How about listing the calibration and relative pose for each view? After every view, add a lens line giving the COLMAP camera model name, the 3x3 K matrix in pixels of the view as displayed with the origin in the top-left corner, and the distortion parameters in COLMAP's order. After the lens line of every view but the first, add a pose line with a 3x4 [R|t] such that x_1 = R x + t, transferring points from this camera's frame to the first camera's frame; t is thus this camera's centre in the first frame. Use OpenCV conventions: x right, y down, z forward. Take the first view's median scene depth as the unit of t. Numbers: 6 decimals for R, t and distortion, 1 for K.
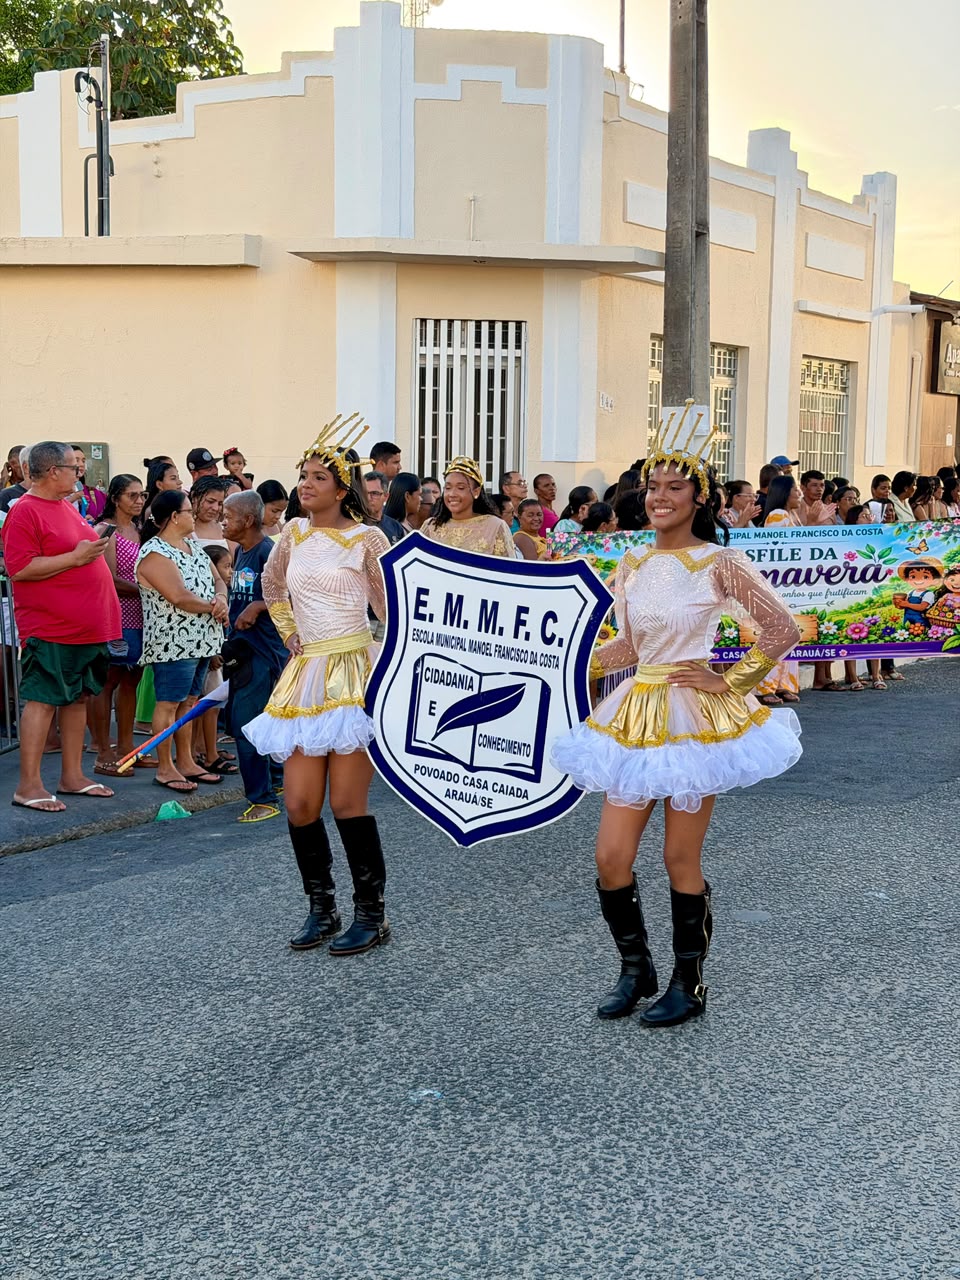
lens RADIAL K [[1816.4, 0, 480.0], [0, 1816.4, 640.0], [0, 0, 1]] dist [0.189446, -0.341699]
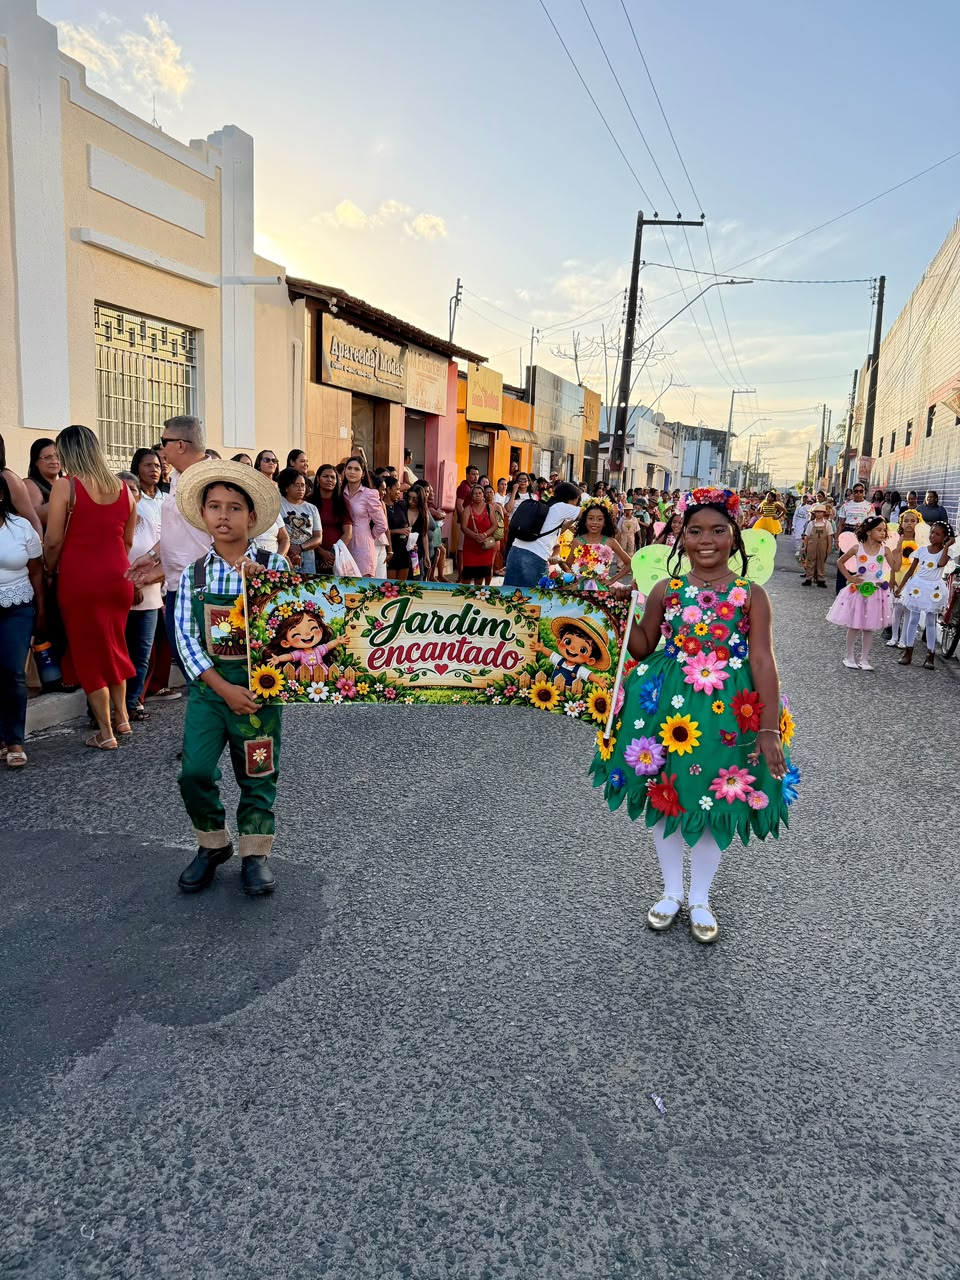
lens RADIAL K [[907.5, 0, 475.2], [0, 907.5, 641.9], [0, 0, 1]] dist [0.183177, -0.359850]
pose [[0.969930, -0.025064, 0.242090, 0.302970], [0.006318, 0.996941, 0.077903, -0.042669], [-0.243302, -0.074031, 0.967121, 0.696072]]
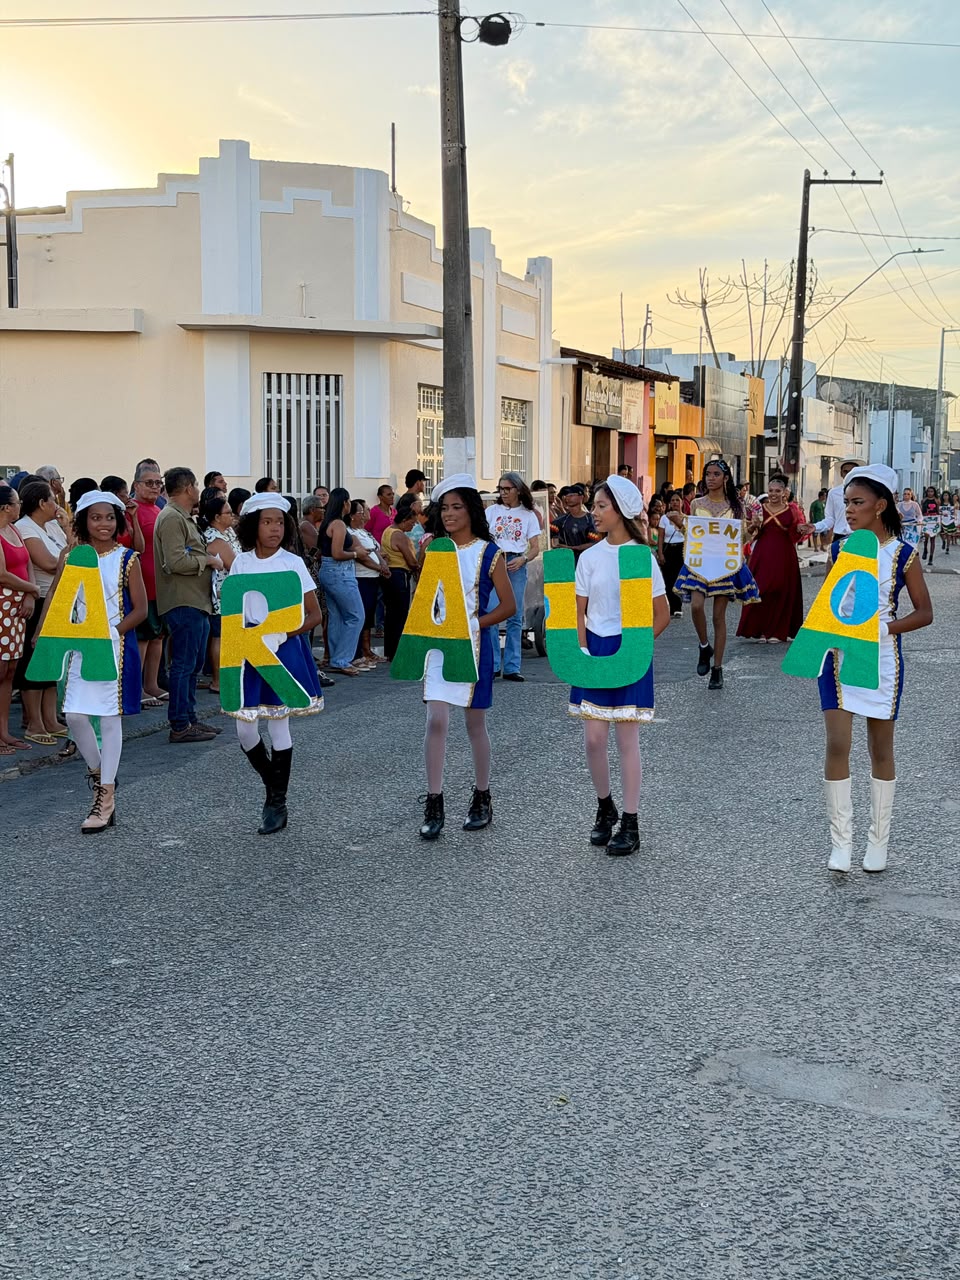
lens RADIAL K [[1816.4, 0, 480.0], [0, 1816.4, 640.0], [0, 0, 1]] dist [0.189446, -0.341699]
pose [[0.967085, -0.032863, 0.252322, -0.224618], [0.035358, 0.999360, -0.005359, 0.033236], [-0.251984, 0.014104, 0.967629, -0.335600]]
